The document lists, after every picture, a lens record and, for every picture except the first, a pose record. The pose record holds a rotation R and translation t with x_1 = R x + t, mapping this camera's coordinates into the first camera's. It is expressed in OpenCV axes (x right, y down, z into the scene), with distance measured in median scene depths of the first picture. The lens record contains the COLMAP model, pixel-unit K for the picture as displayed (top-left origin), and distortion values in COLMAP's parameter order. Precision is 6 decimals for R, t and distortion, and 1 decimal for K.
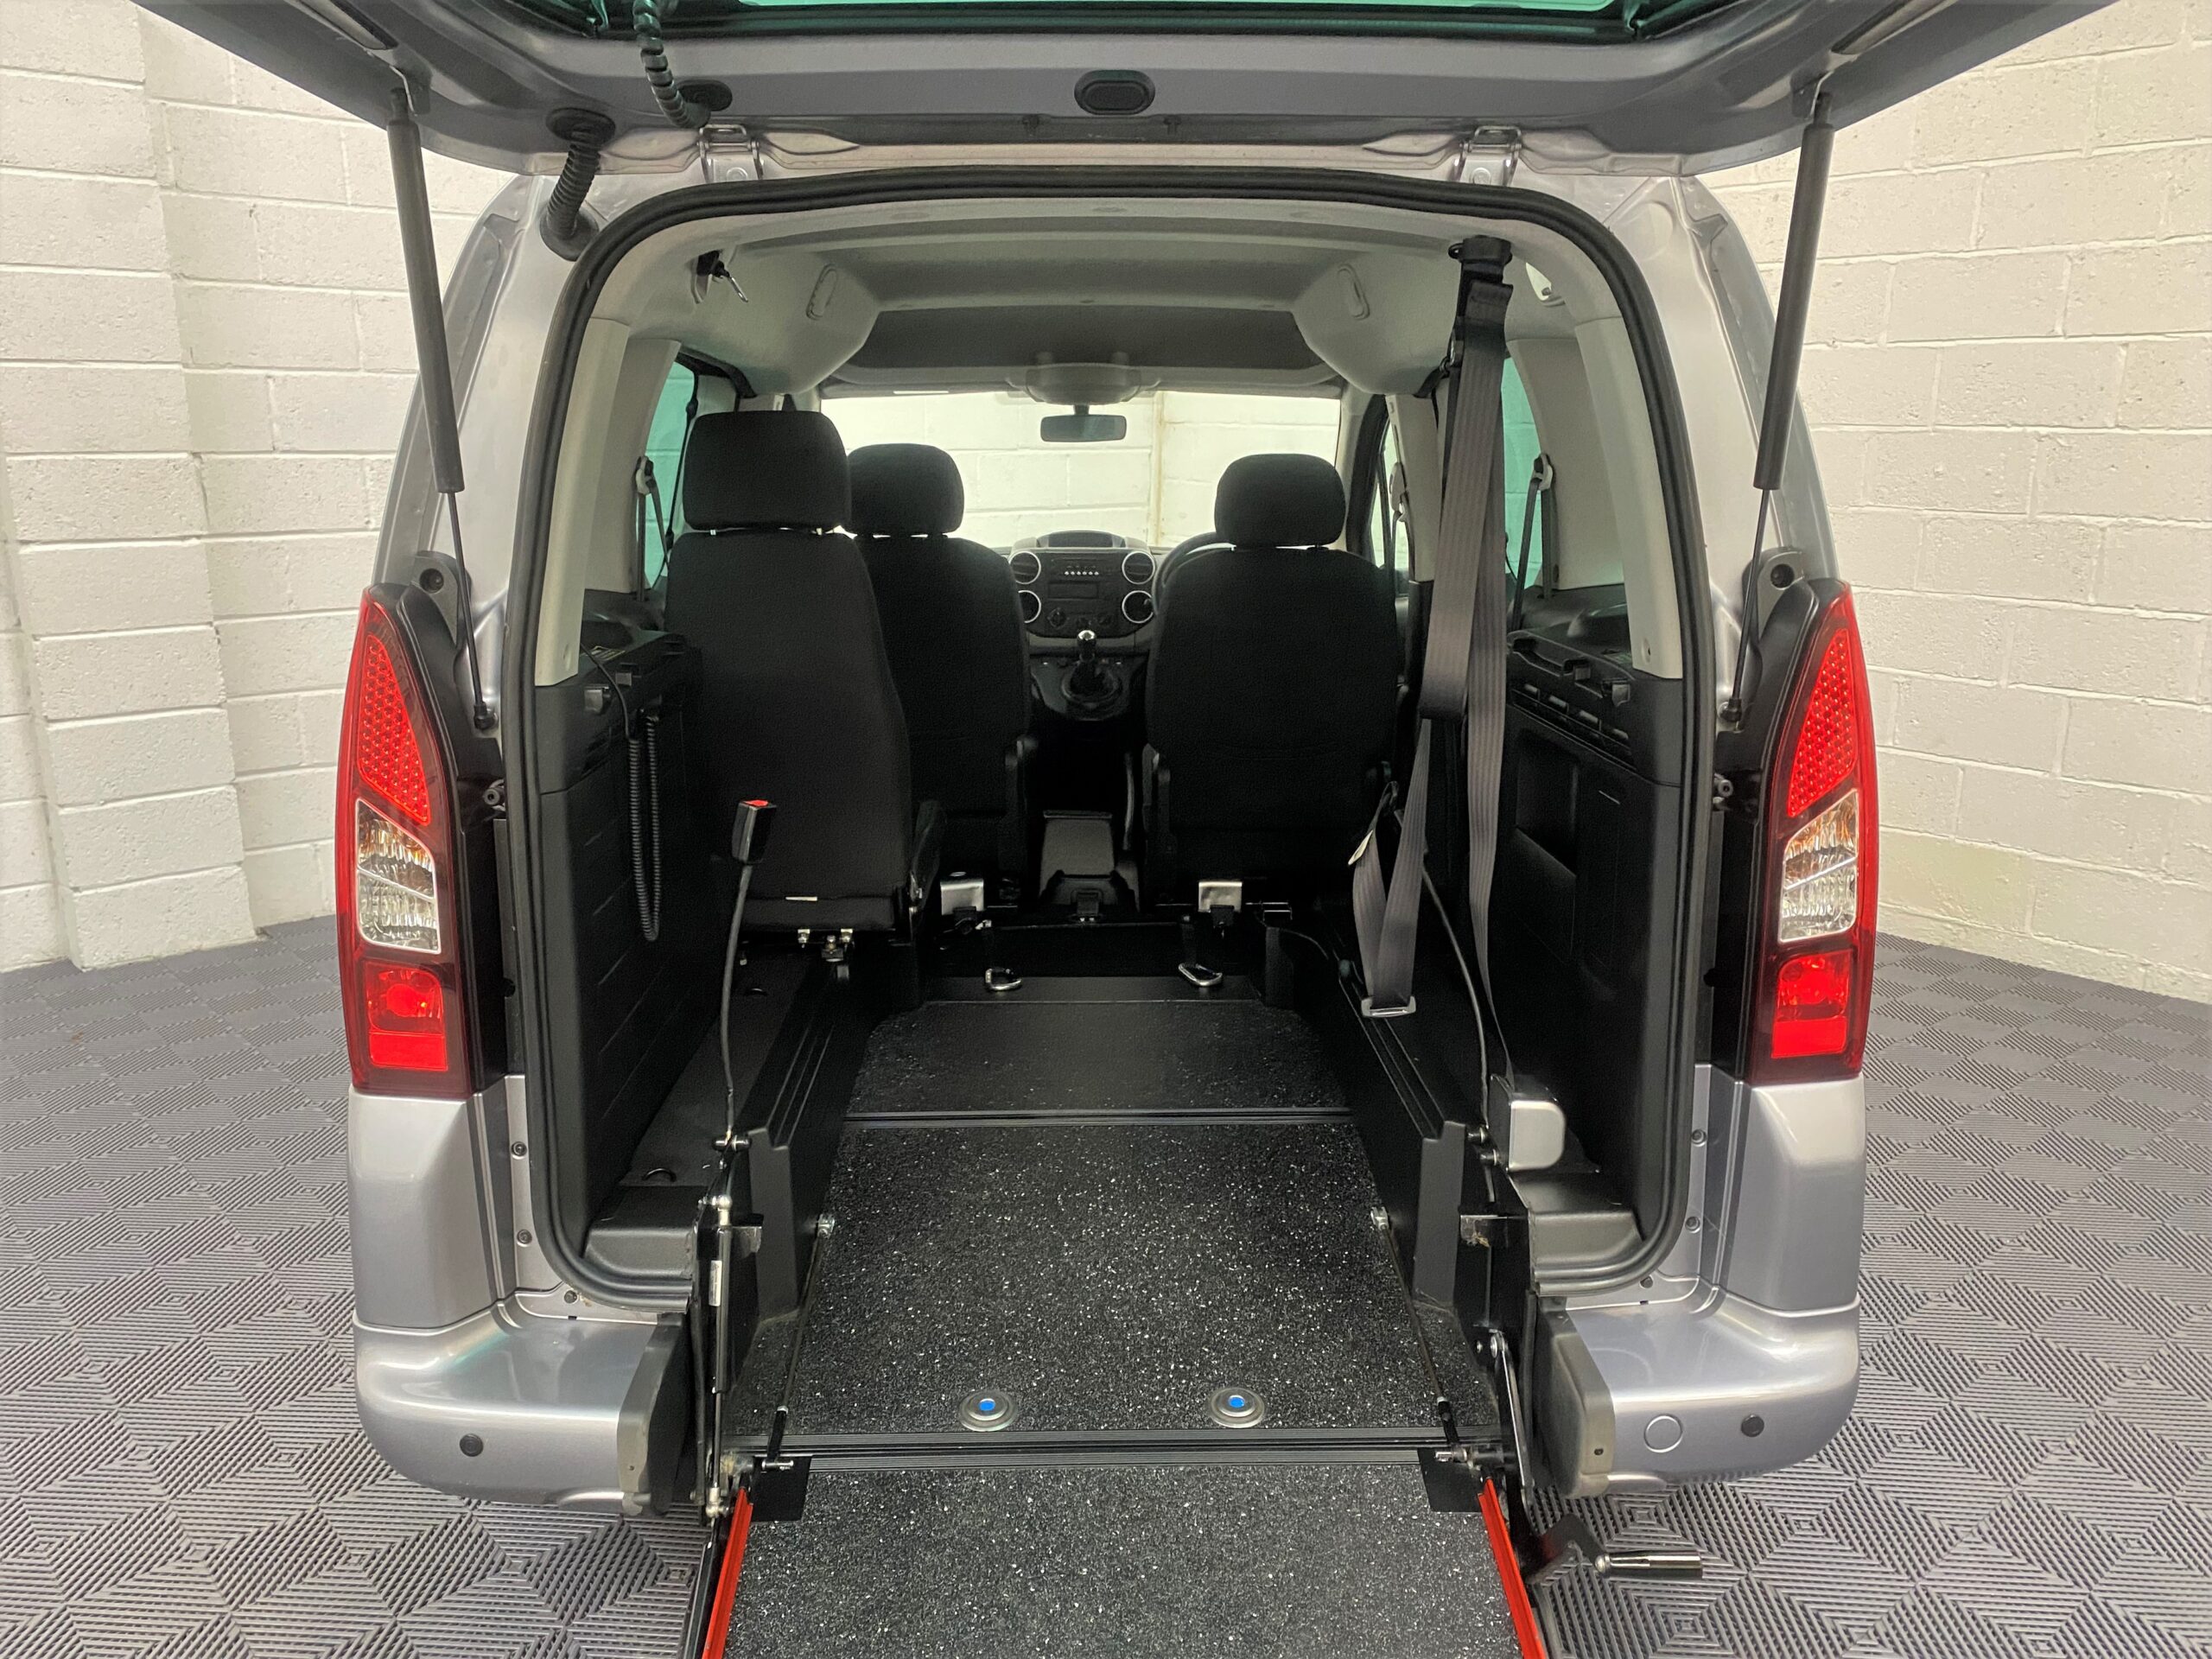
lens RADIAL K [[1712.1, 0, 1107.5], [0, 1712.1, 828.9], [0, 0, 1]] dist [0.033724, -0.032119]
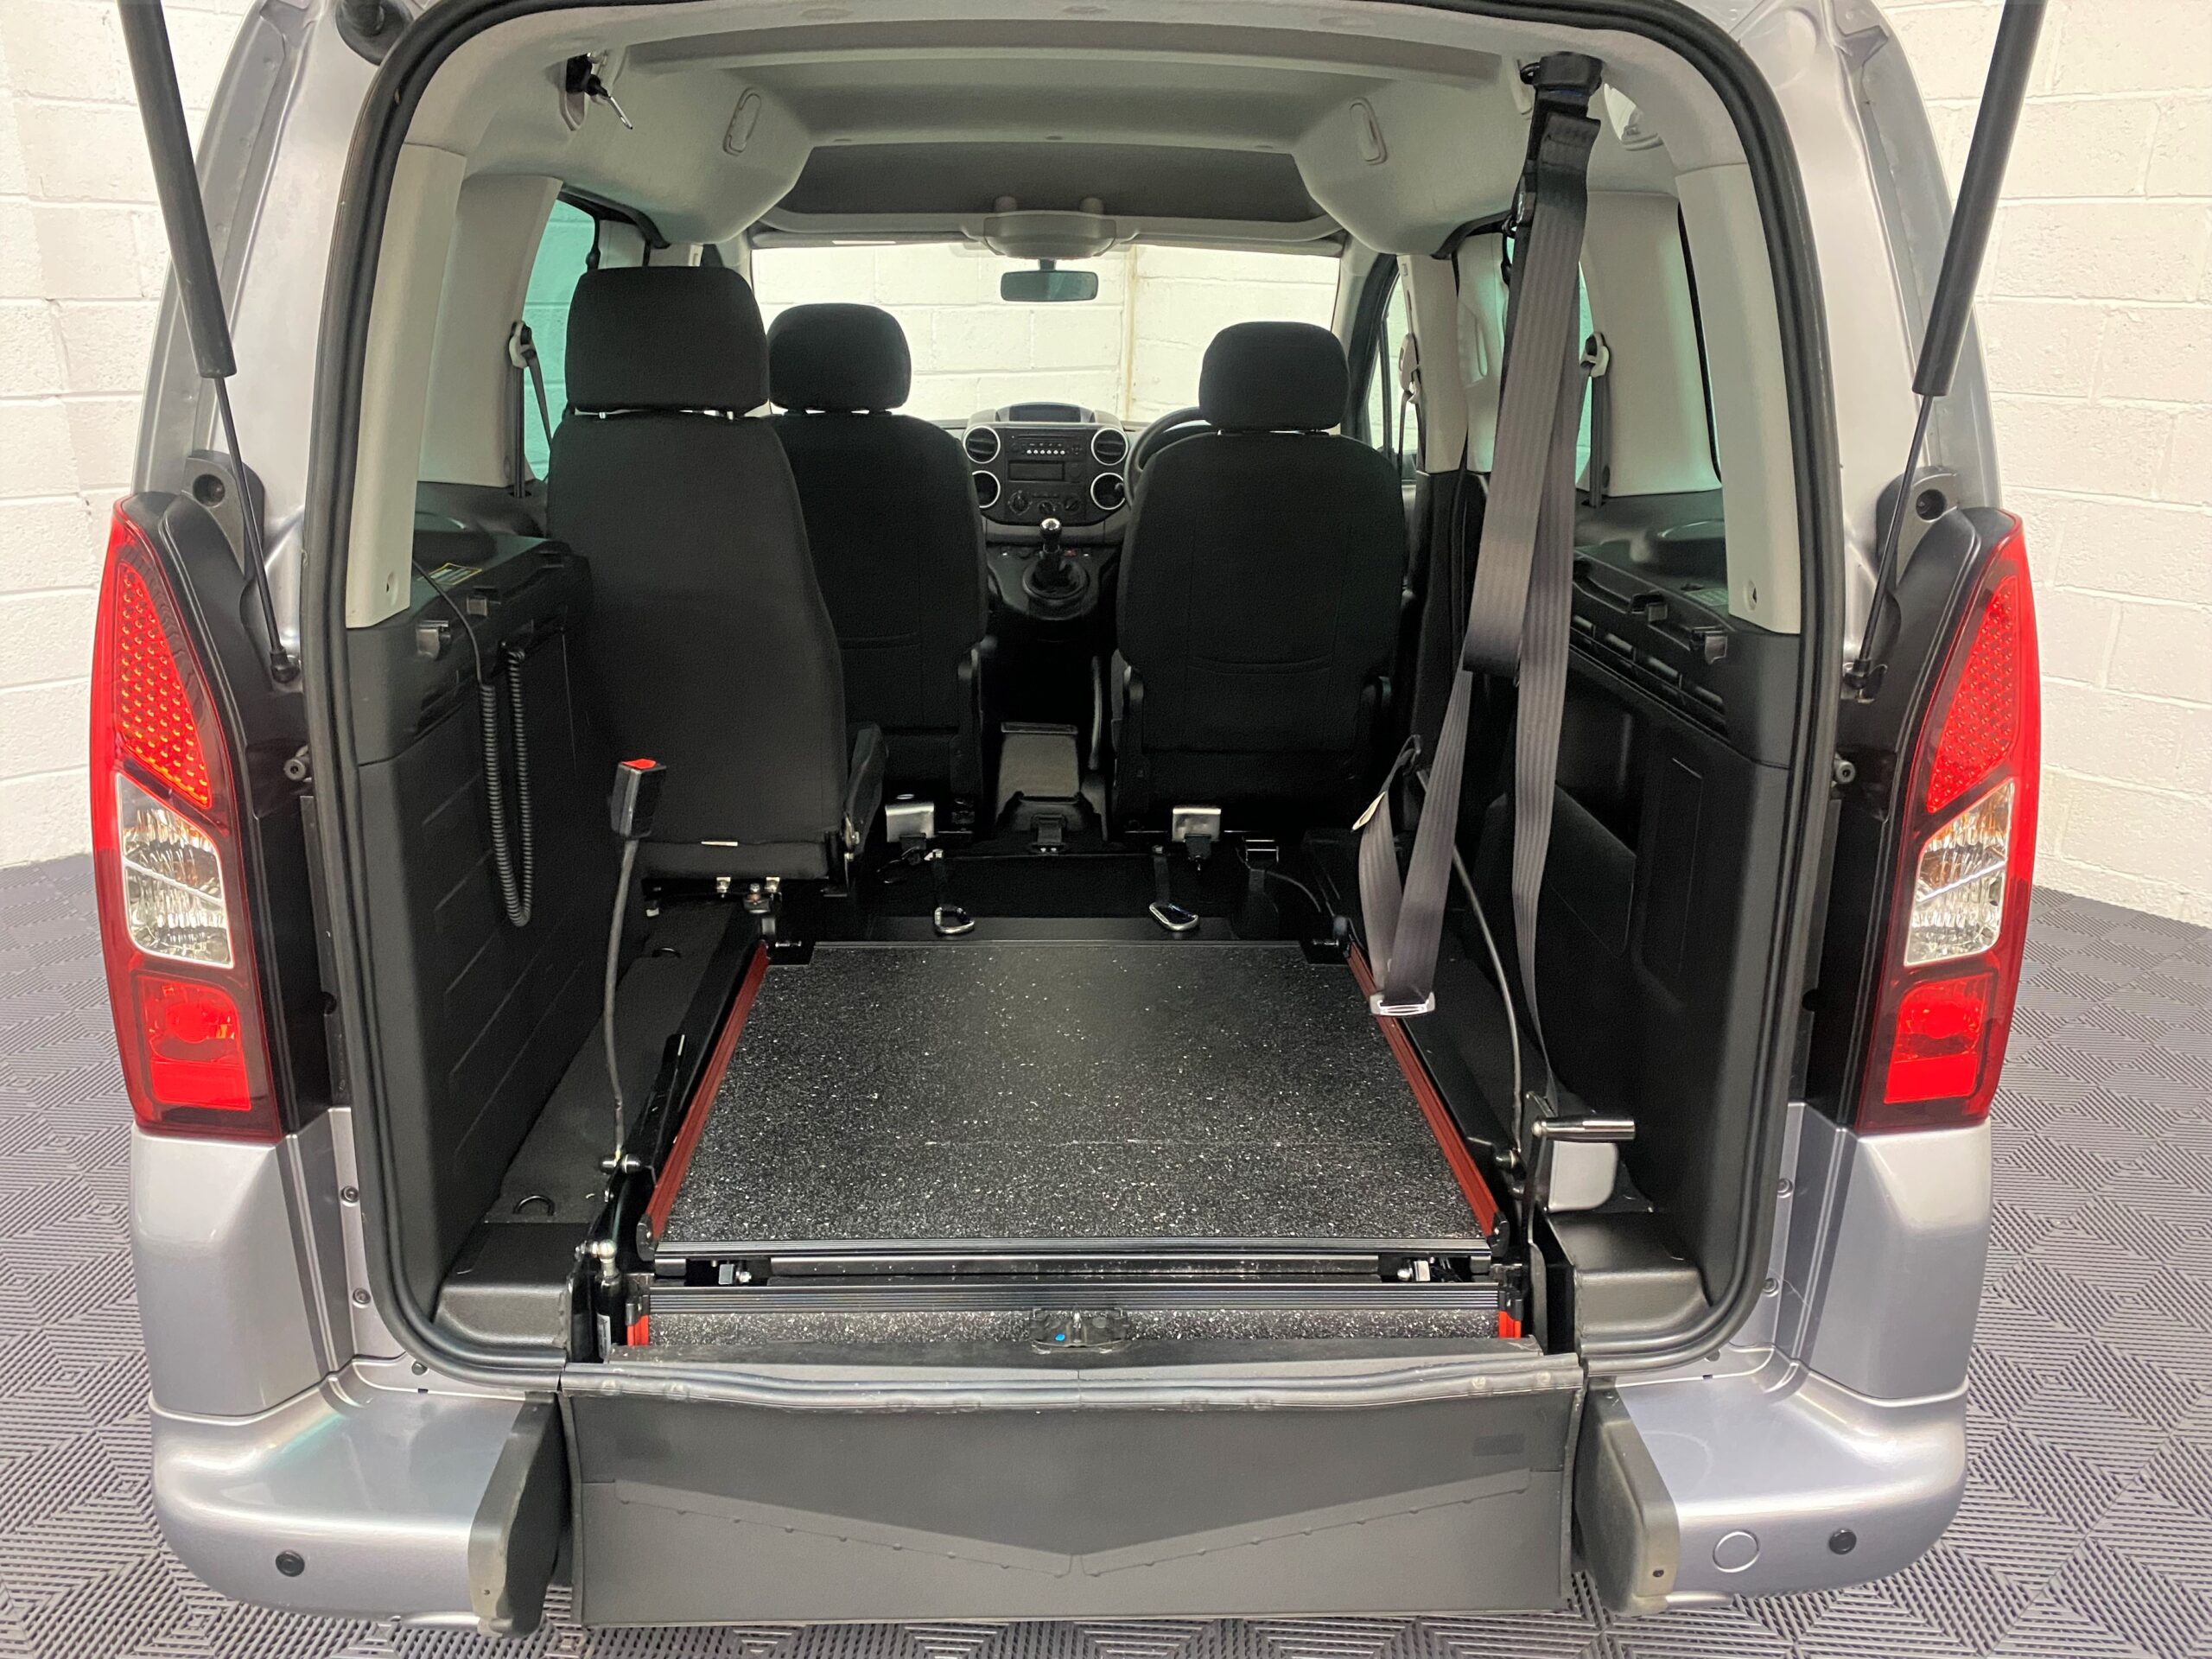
lens RADIAL K [[1712.1, 0, 1090.8], [0, 1712.1, 854.7], [0, 0, 1]] dist [0.033724, -0.032119]
pose [[0.999860, 0.010211, 0.013291, -0.002445], [-0.011415, 0.995517, 0.093895, -0.046251], [-0.012272, -0.094034, 0.995493, 0.164010]]
